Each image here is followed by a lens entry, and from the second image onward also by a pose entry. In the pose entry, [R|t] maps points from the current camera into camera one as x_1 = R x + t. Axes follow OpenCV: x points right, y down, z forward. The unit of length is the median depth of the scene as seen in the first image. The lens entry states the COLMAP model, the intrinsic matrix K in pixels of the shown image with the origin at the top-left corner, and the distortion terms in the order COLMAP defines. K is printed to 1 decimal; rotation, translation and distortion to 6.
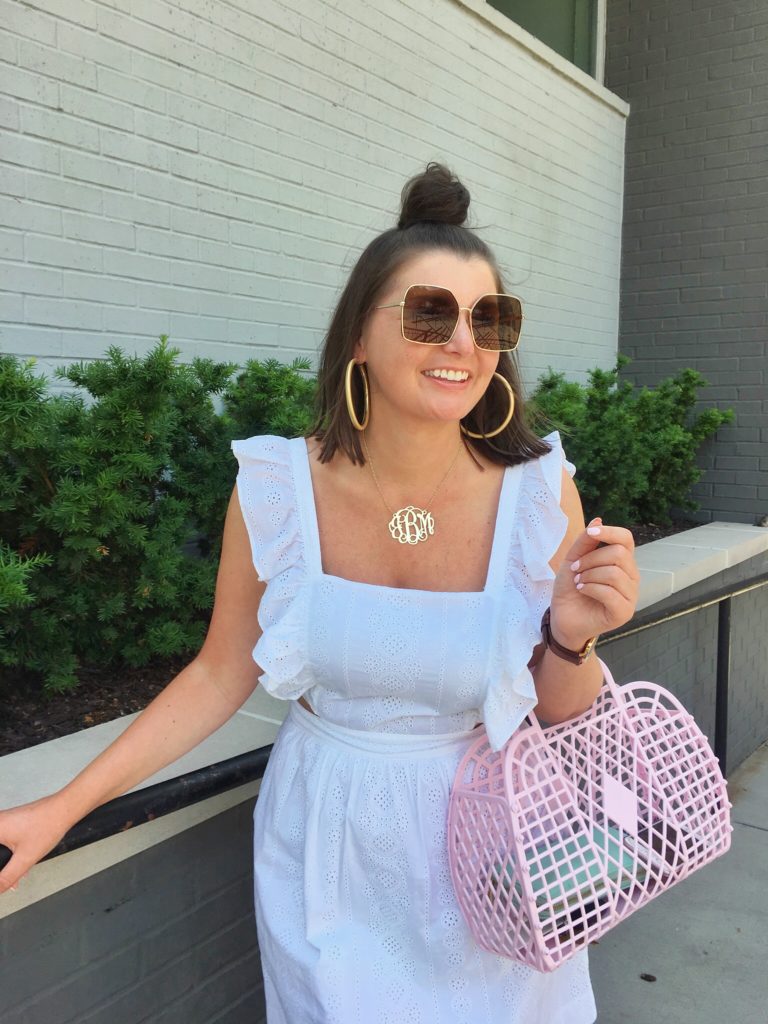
lens RADIAL K [[857.8, 0, 406.9], [0, 857.8, 499.2], [0, 0, 1]] dist [0.059479, -0.082073]
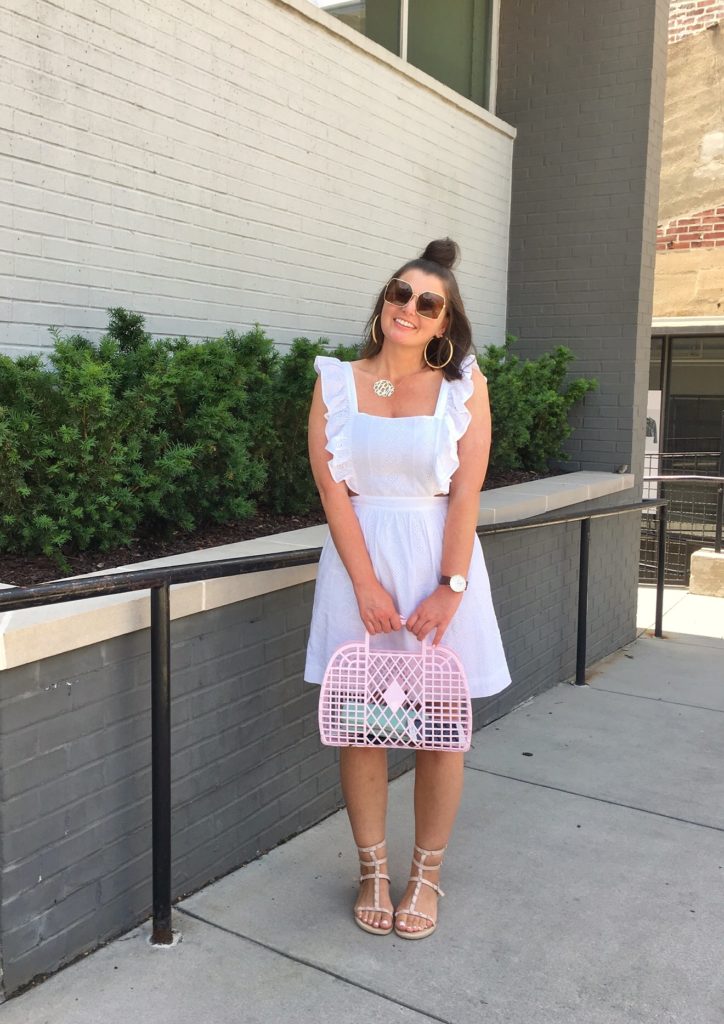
lens RADIAL K [[947.9, 0, 332.3], [0, 947.9, 484.5], [0, 0, 1]] dist [0.040931, 0.000000]
pose [[0.997788, 0.005197, 0.066269, -0.156411], [-0.005127, 0.999986, -0.001226, 0.086036], [-0.066274, 0.000884, 0.997801, -0.575249]]
